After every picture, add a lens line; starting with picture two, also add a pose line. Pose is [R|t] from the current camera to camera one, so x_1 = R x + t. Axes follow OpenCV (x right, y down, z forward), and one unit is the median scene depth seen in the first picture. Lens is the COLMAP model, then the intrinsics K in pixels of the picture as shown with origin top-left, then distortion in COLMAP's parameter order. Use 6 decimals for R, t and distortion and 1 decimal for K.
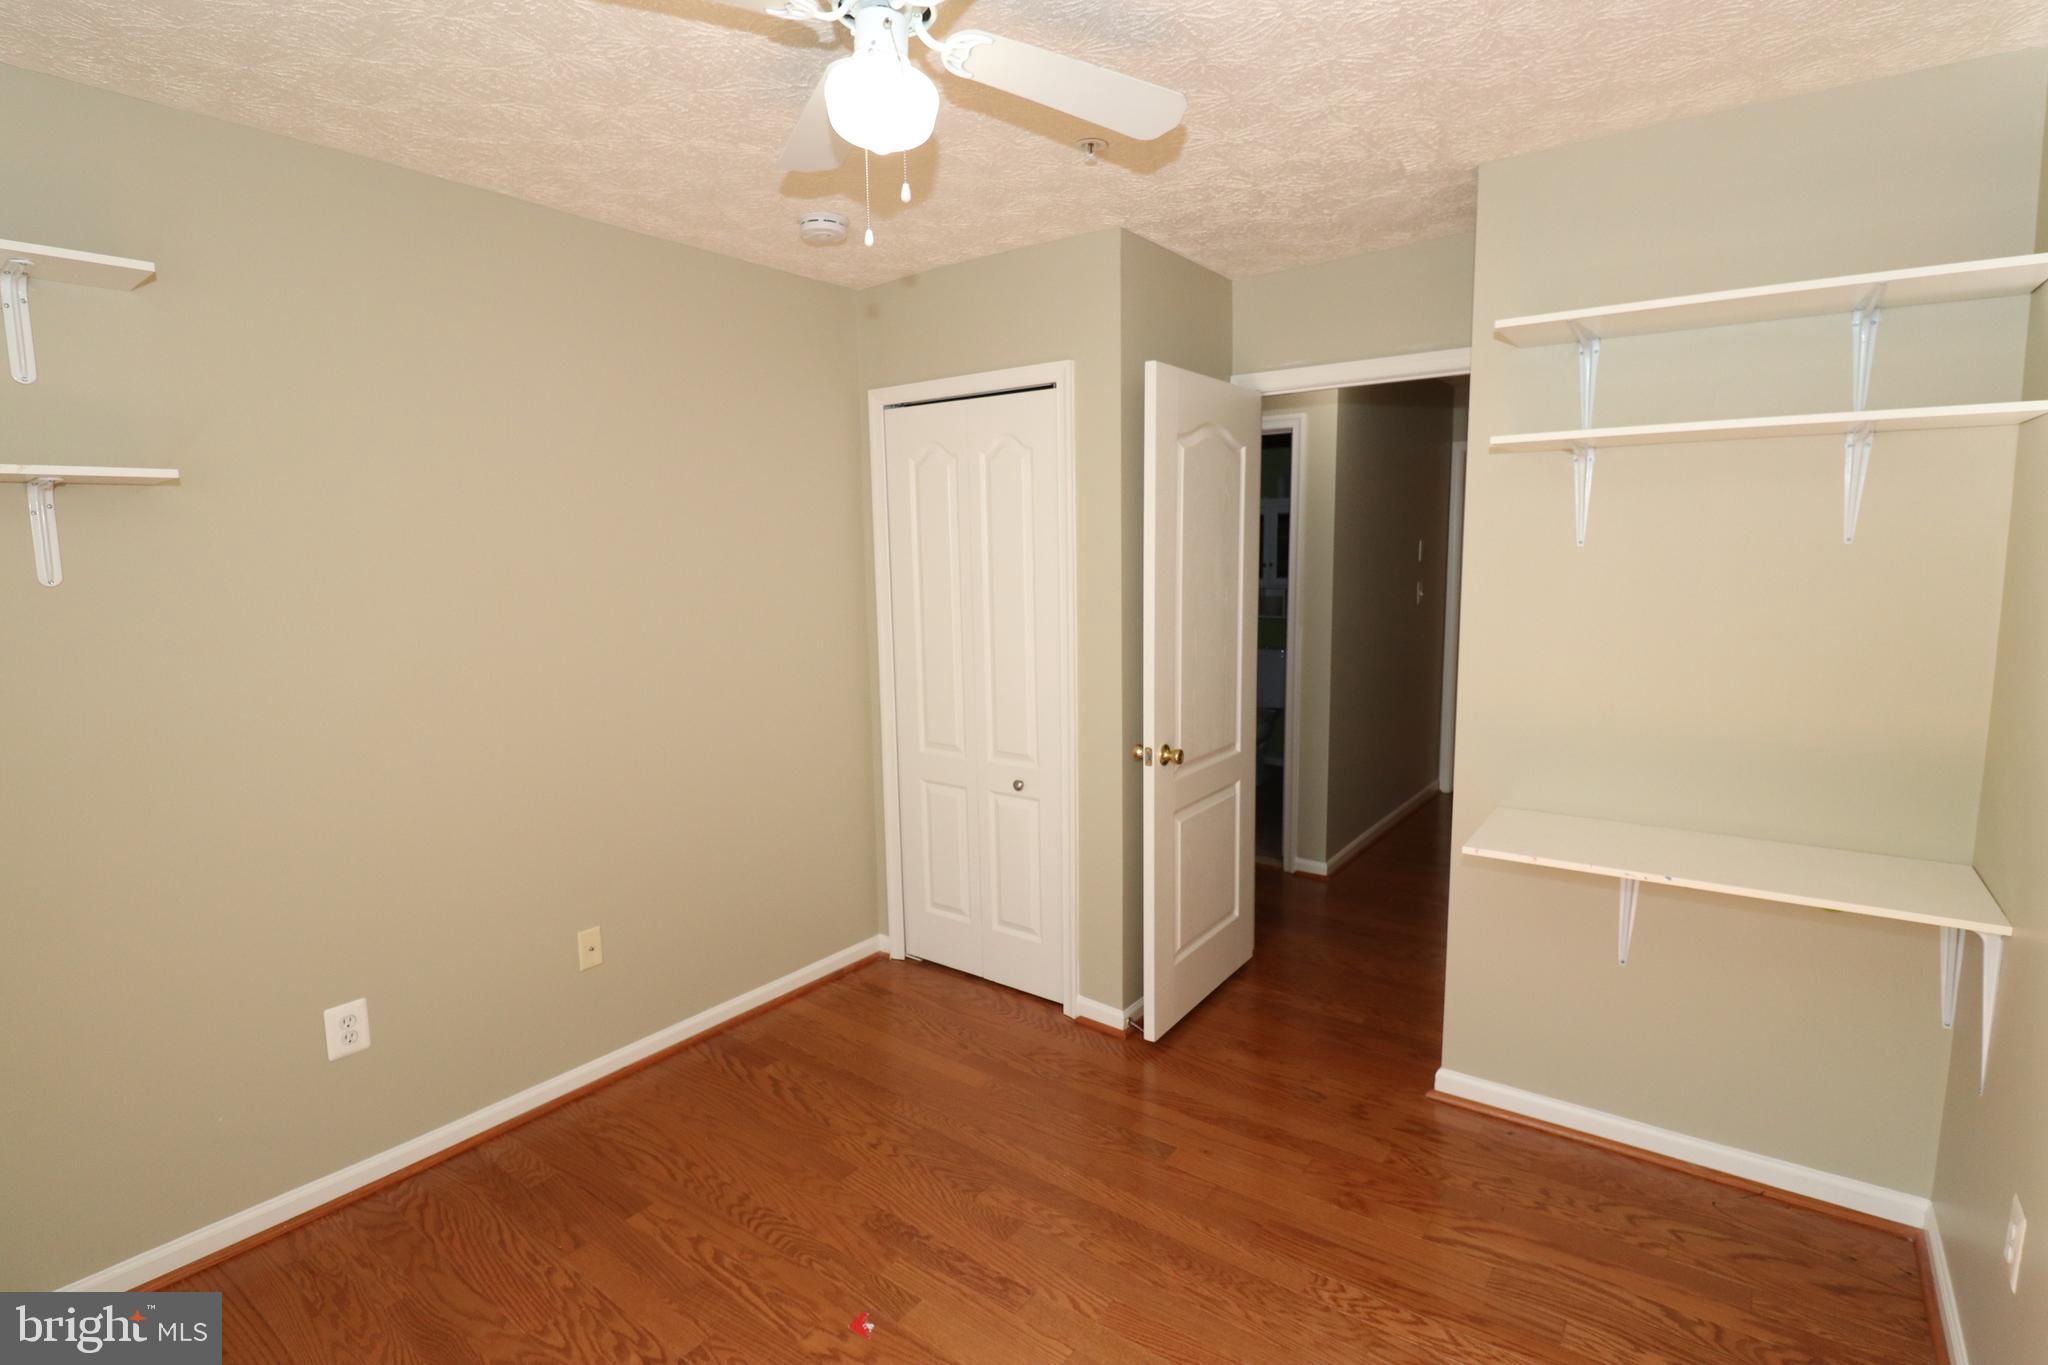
lens RADIAL K [[987.8, 0, 1030.3], [0, 987.8, 678.8], [0, 0, 1]] dist [0.000210, 0.000004]
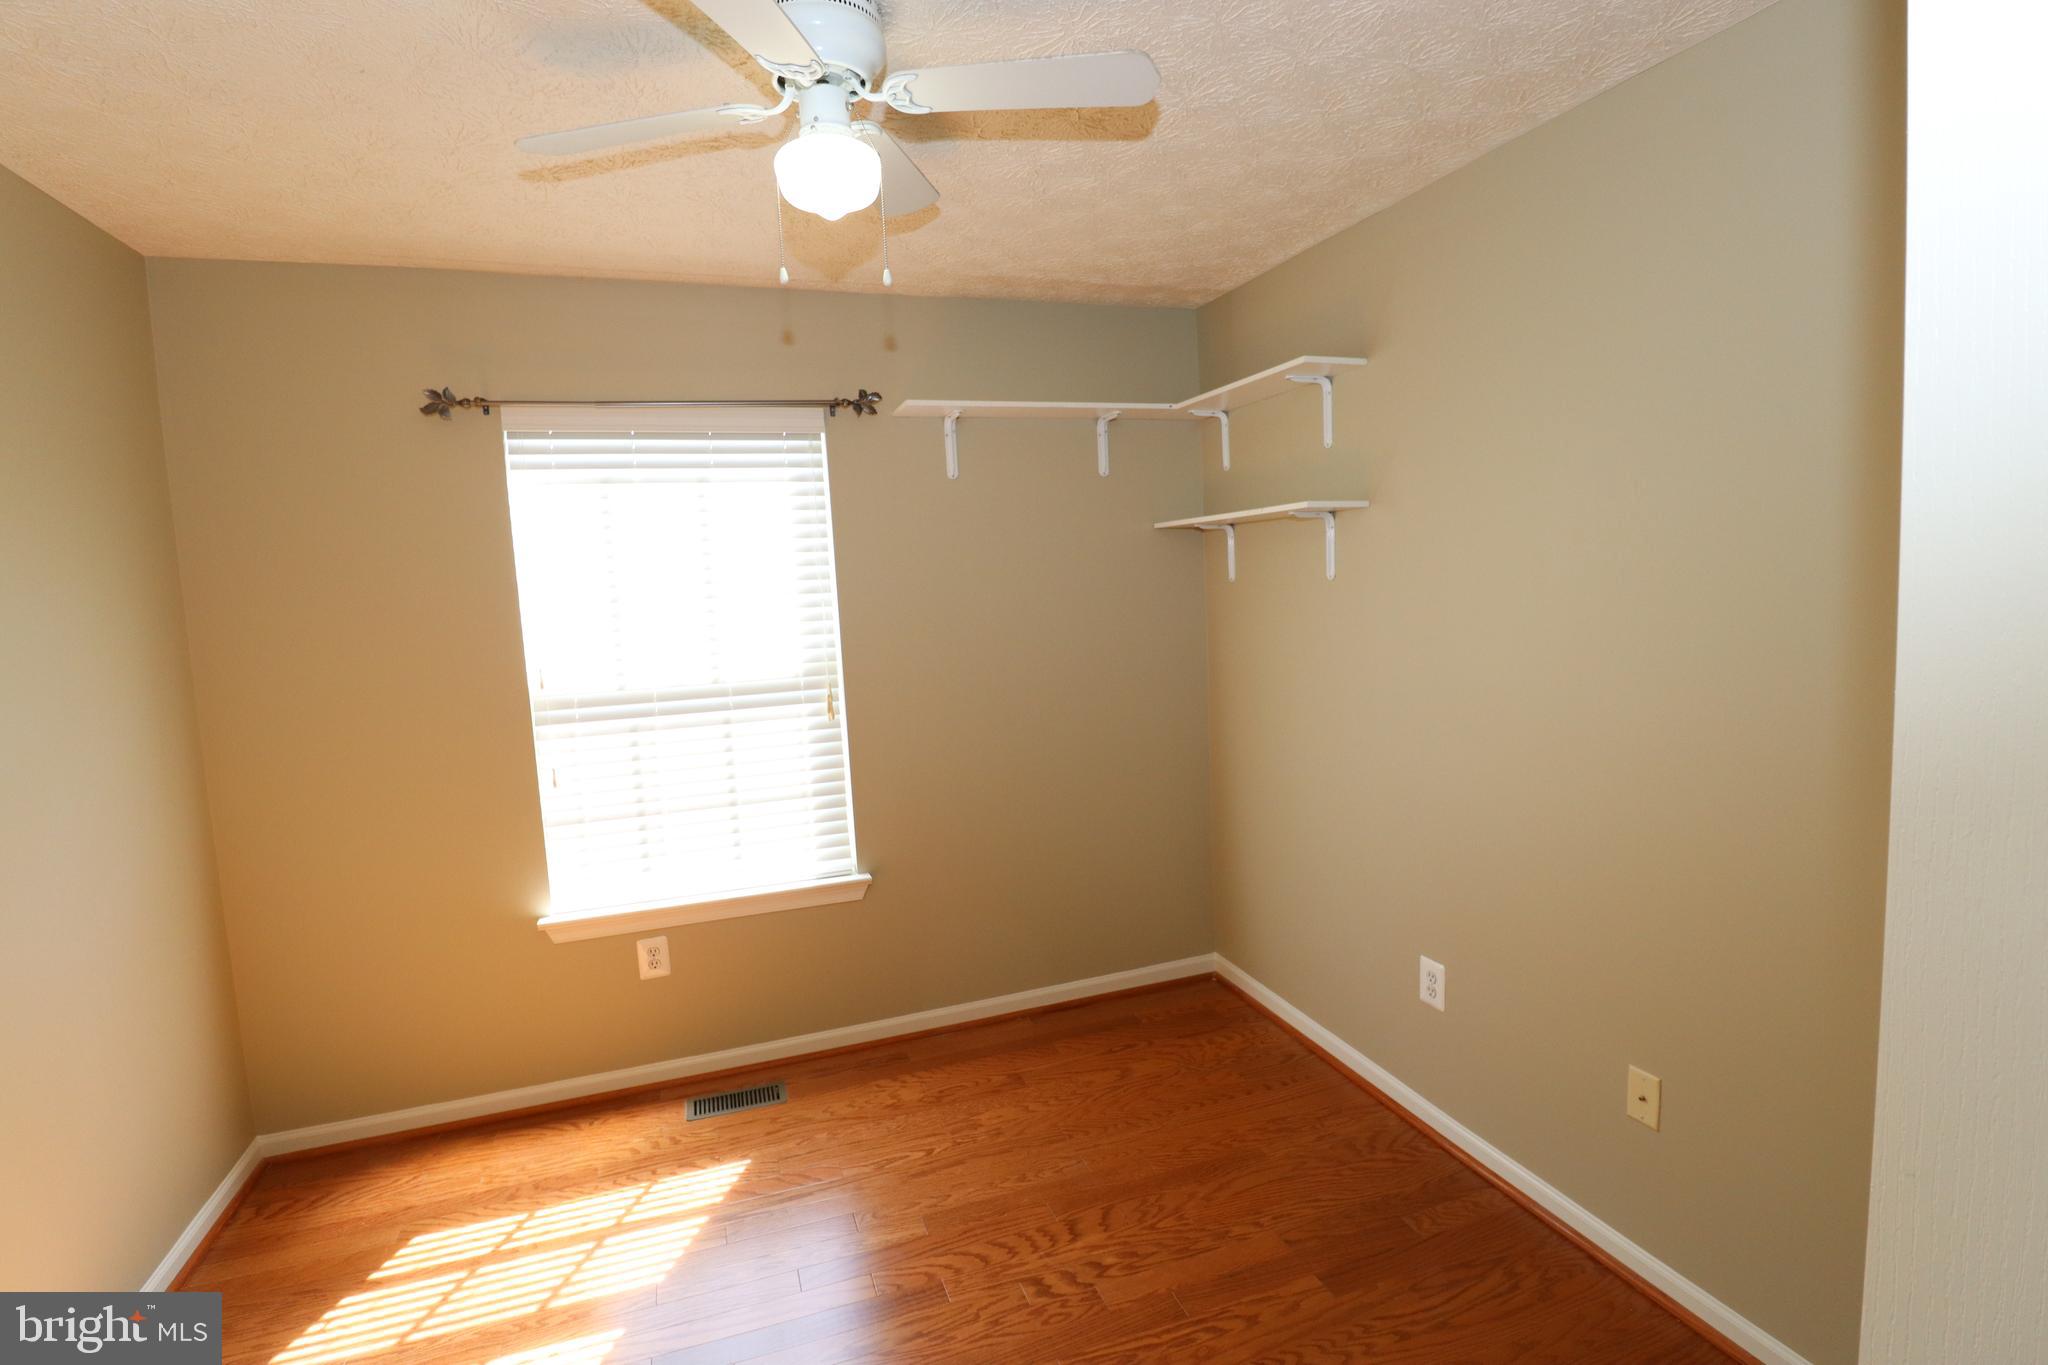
lens RADIAL K [[987.8, 0, 1030.3], [0, 987.8, 678.8], [0, 0, 1]] dist [0.000210, 0.000004]
pose [[-0.560493, 0.127283, -0.818320, 0.458269], [-0.046296, 0.981758, 0.184414, -0.178484], [0.826864, 0.141248, -0.544375, 1.257820]]
